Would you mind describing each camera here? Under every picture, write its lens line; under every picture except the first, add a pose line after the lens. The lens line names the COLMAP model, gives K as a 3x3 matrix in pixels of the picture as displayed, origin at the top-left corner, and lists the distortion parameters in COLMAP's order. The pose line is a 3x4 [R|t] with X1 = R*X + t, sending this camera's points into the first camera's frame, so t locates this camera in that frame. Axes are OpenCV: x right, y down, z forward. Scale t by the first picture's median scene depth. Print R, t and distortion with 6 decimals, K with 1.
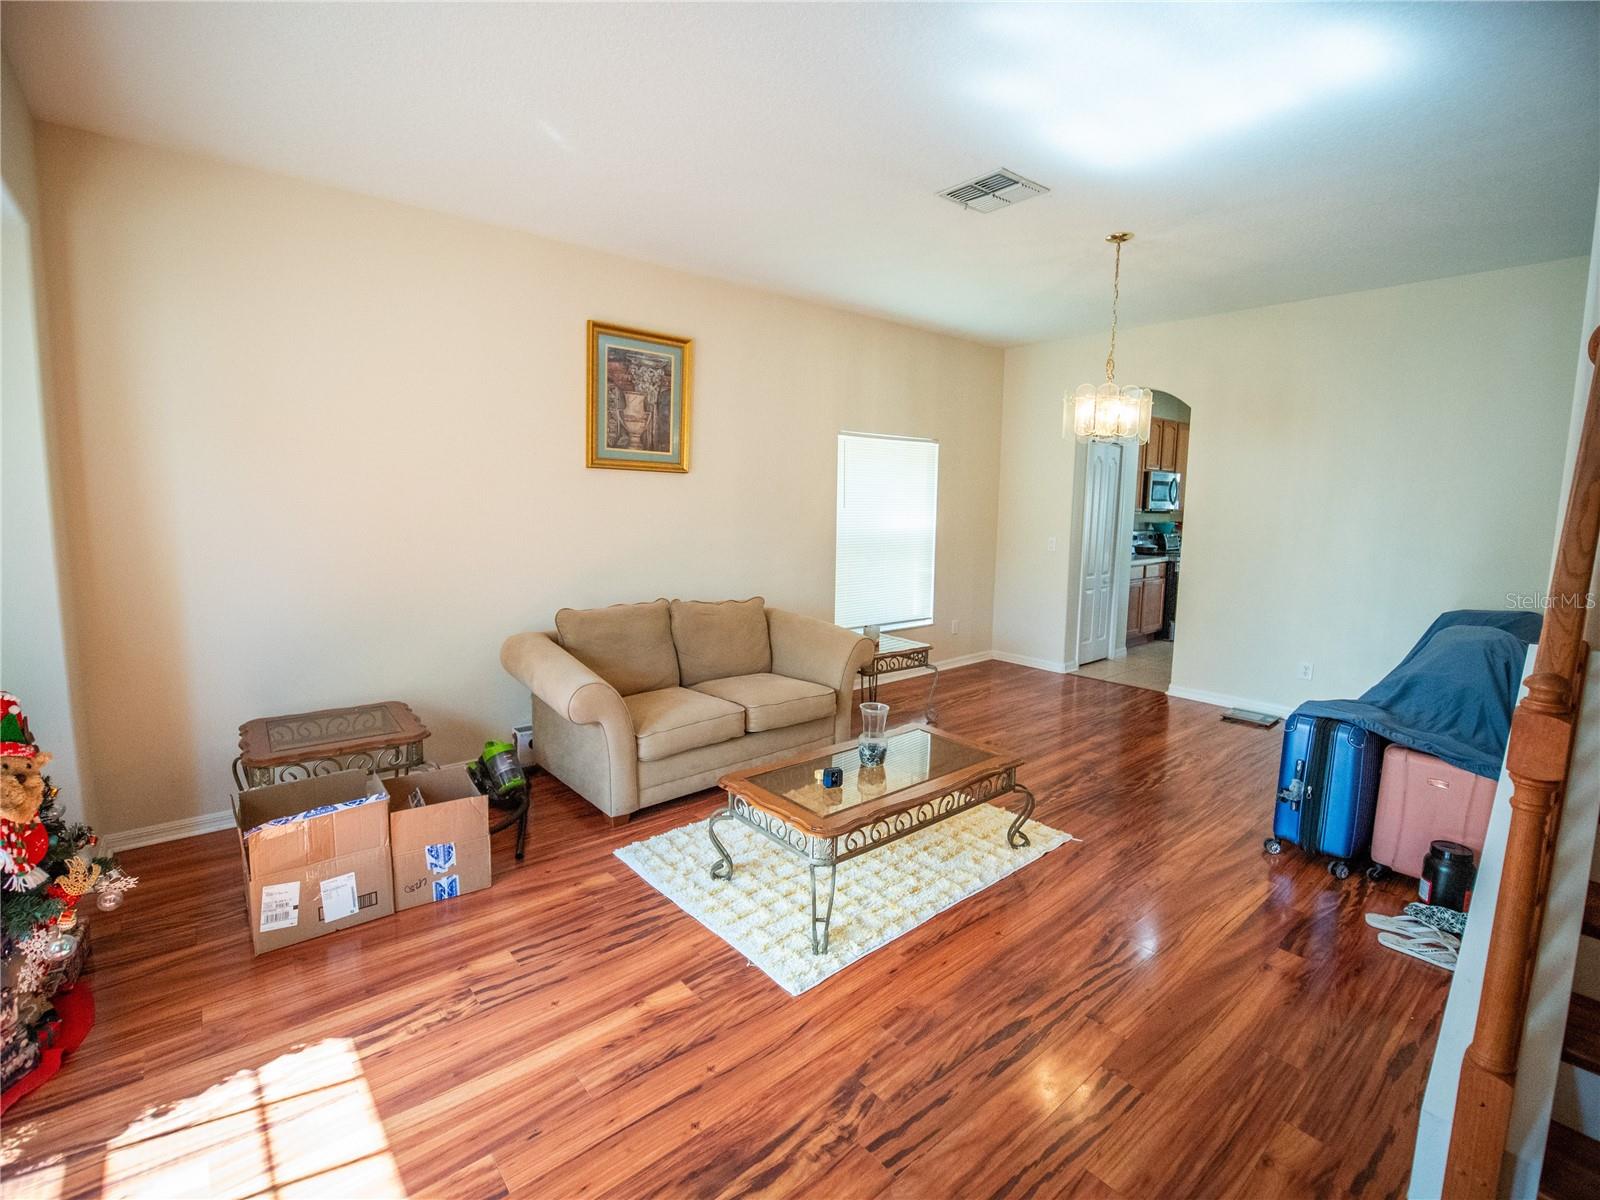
lens RADIAL K [[724.0, 0, 786.5], [0, 724.0, 595.9], [0, 0, 1]] dist [-0.018185, -0.000863]
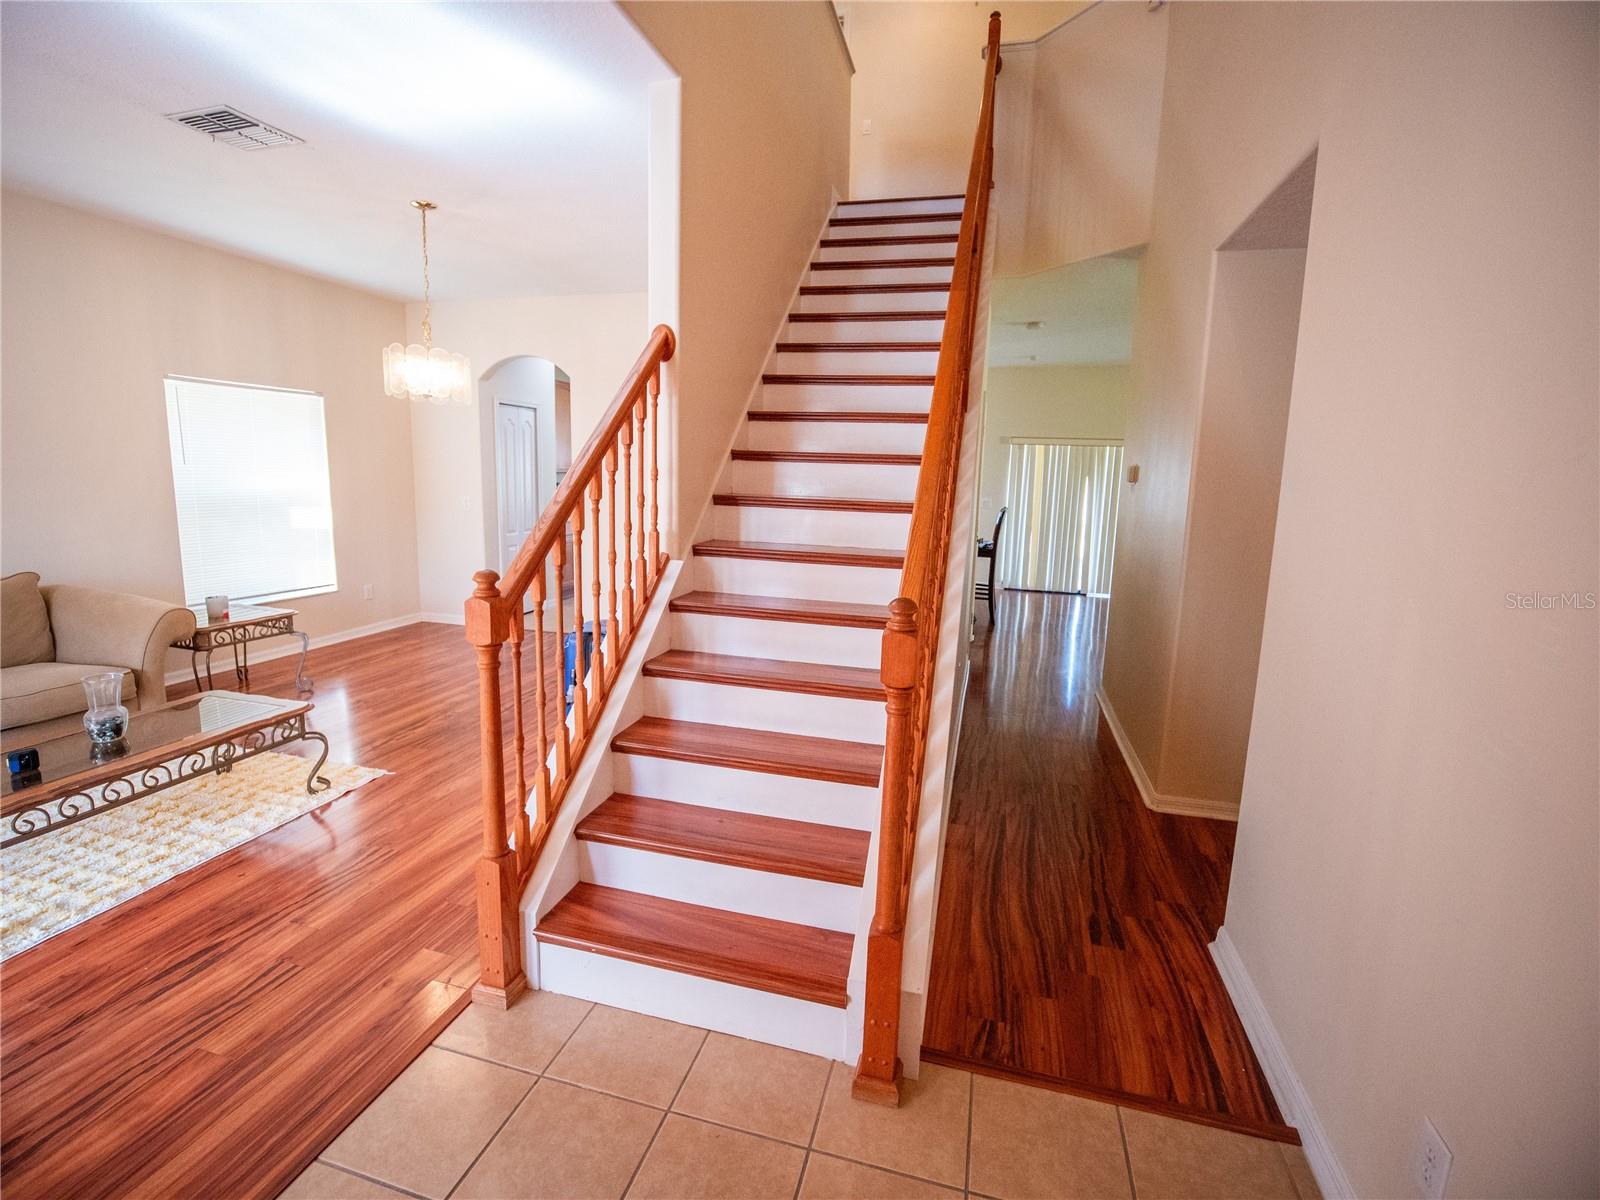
lens RADIAL K [[724.0, 0, 799.0], [0, 724.0, 596.1], [0, 0, 1]] dist [-0.018185, -0.000863]
pose [[0.819026, -0.087207, 0.567090, 0.301736], [0.061738, 0.996038, 0.064005, 0.043045], [-0.570425, -0.017410, 0.821165, -0.208841]]
